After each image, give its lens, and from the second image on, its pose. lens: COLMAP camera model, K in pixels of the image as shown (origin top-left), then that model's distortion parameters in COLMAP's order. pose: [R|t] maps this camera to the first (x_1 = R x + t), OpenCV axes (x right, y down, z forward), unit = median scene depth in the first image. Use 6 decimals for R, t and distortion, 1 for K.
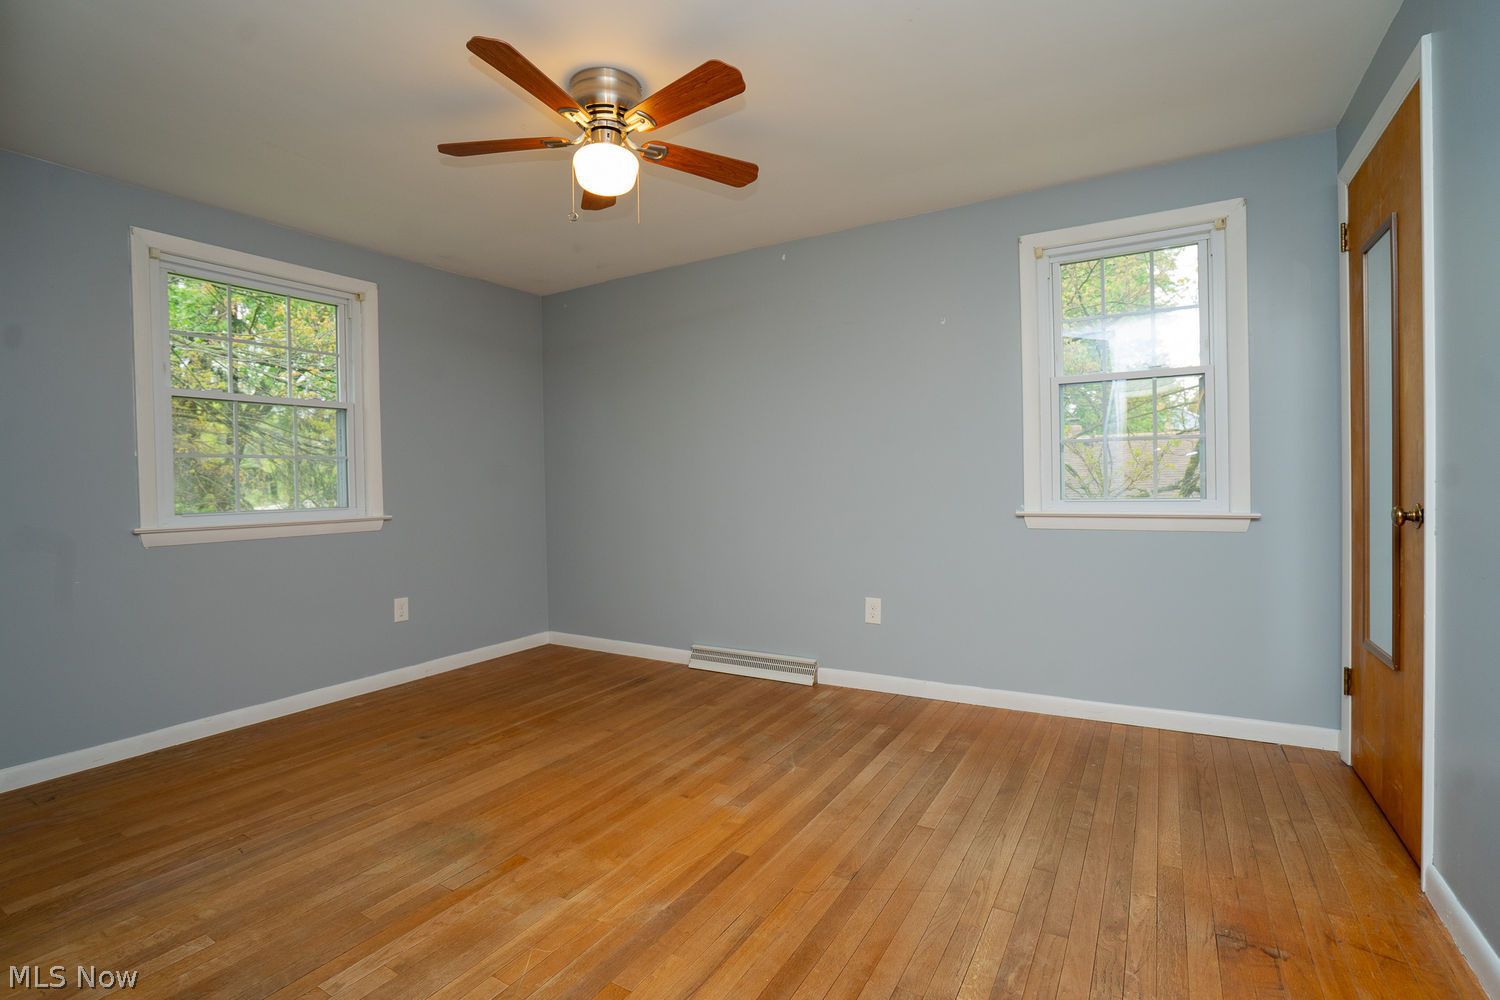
lens RADIAL K [[688.3, 0, 756.3], [0, 688.3, 495.9], [0, 0, 1]] dist [-0.044809, 0.014288]
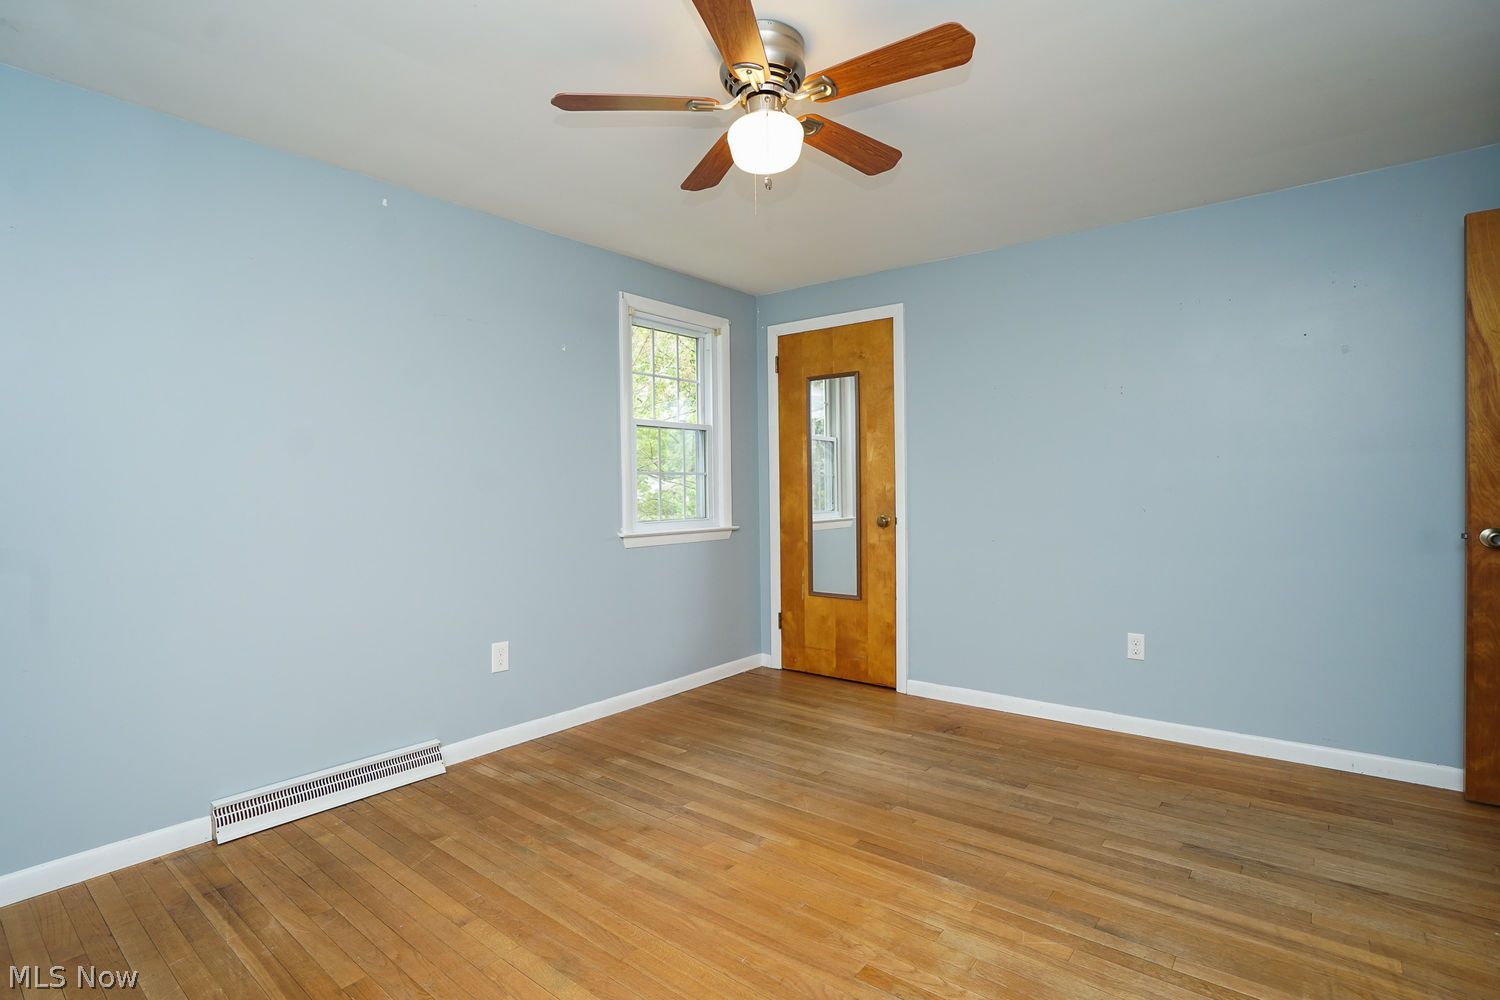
lens RADIAL K [[688.3, 0, 759.9], [0, 688.3, 500.3], [0, 0, 1]] dist [-0.044809, 0.014288]
pose [[0.165826, 0.005562, 0.986139, -0.774953], [0.024331, 0.999657, -0.009729, -0.018753], [-0.985855, 0.025607, 0.165634, 0.644070]]
